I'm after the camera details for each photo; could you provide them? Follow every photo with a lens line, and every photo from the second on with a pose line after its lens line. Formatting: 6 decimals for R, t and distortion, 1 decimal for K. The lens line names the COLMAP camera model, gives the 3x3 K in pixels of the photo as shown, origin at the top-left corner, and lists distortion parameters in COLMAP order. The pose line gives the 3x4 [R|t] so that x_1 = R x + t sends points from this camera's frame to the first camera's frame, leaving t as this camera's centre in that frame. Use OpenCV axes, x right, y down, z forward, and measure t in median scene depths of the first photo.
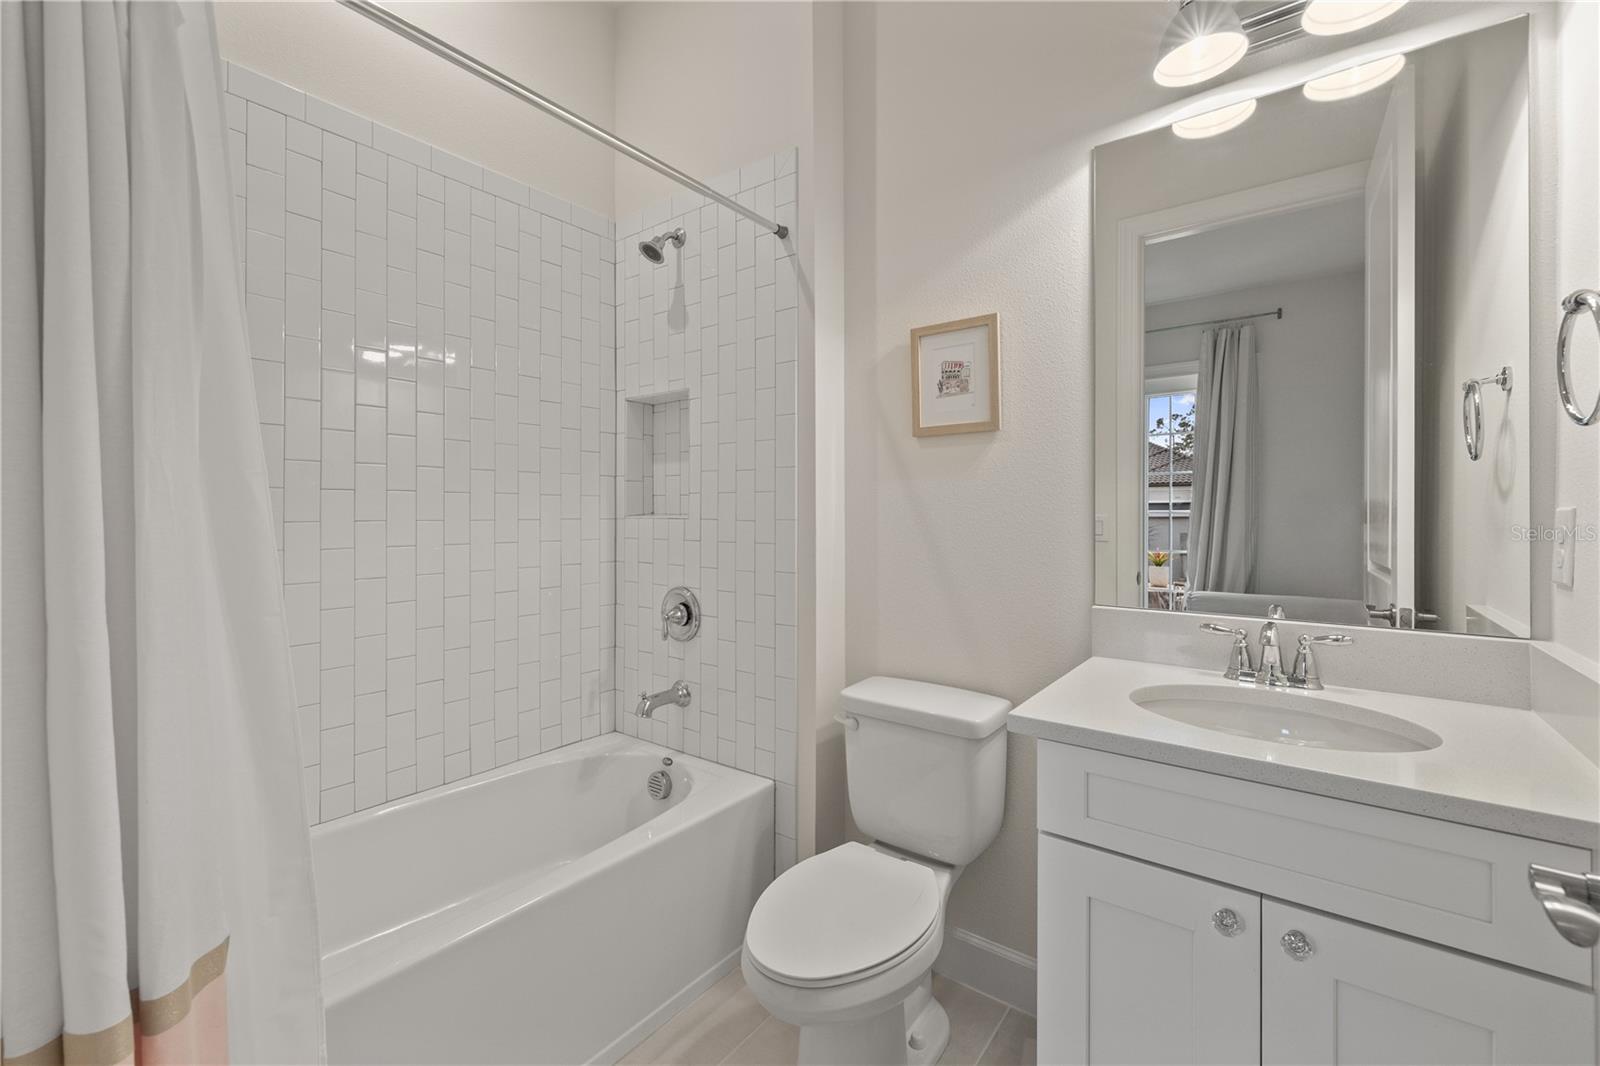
lens RADIAL K [[677.7, 0, 792.1], [0, 677.7, 525.3], [0, 0, 1]] dist [0.003901, 0.000284]
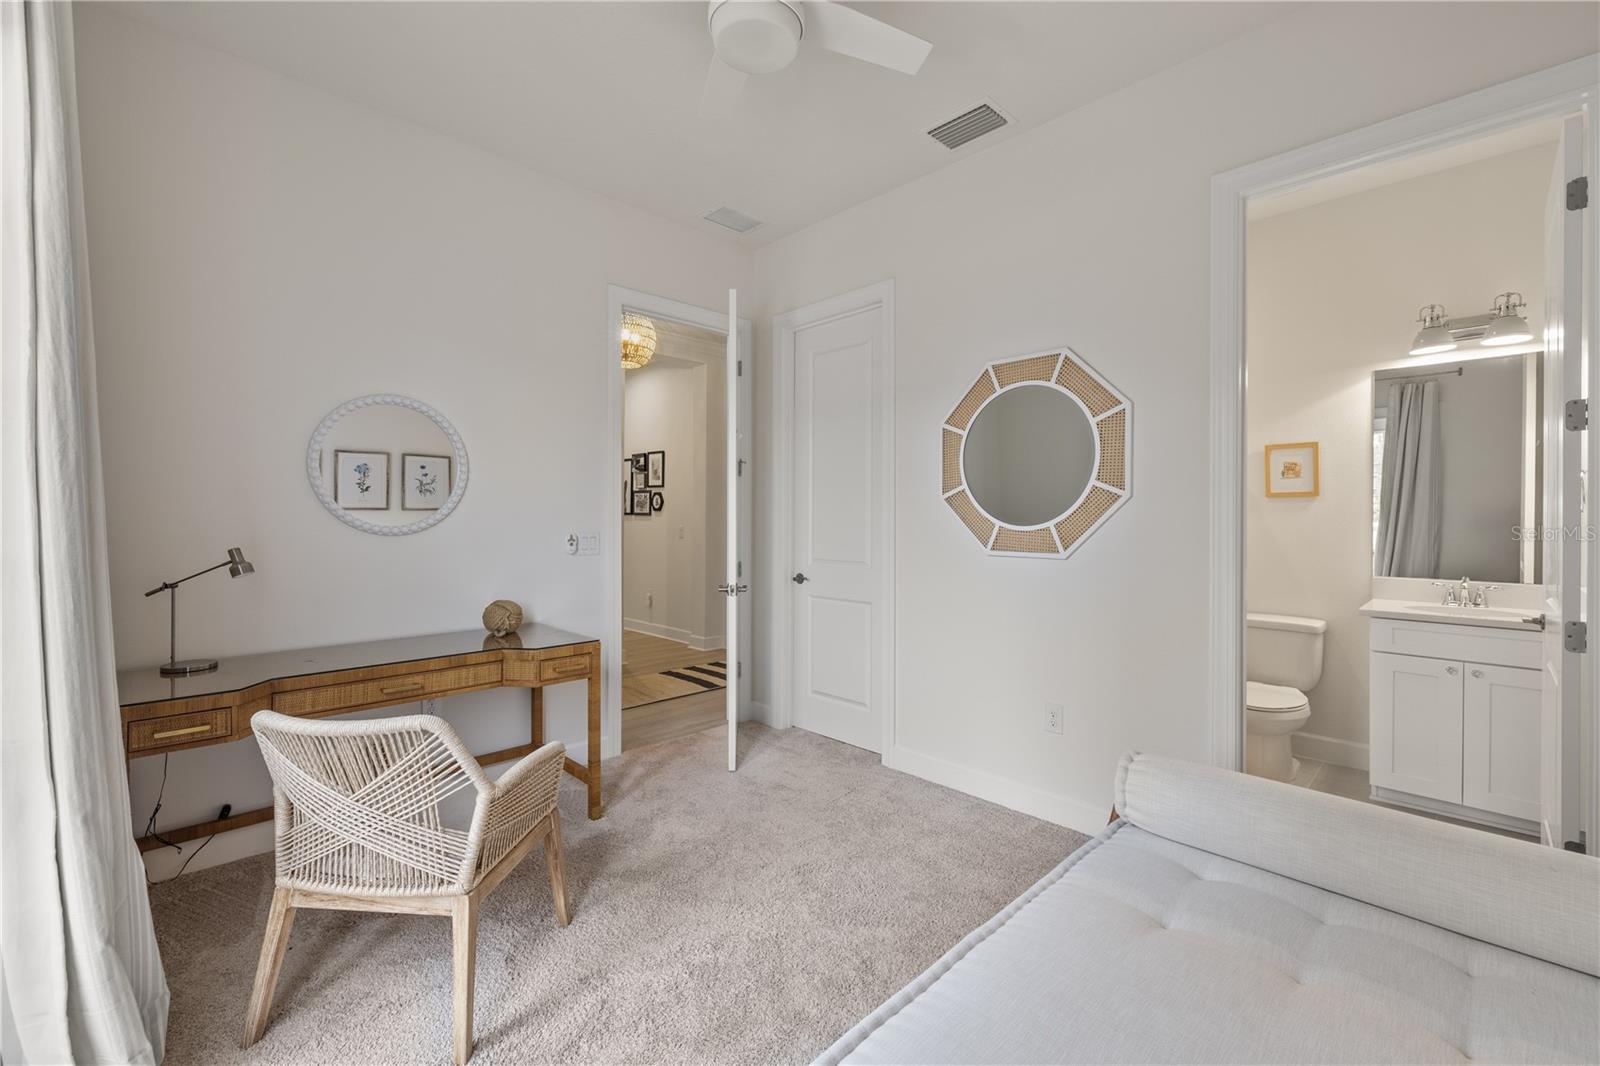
lens RADIAL K [[677.7, 0, 806.6], [0, 677.7, 533.1], [0, 0, 1]] dist [0.003901, 0.000284]
pose [[0.990449, -0.002910, -0.137850, -0.973569], [0.002114, 0.999980, -0.005923, -0.011476], [0.137864, 0.005575, 0.990435, -1.312061]]
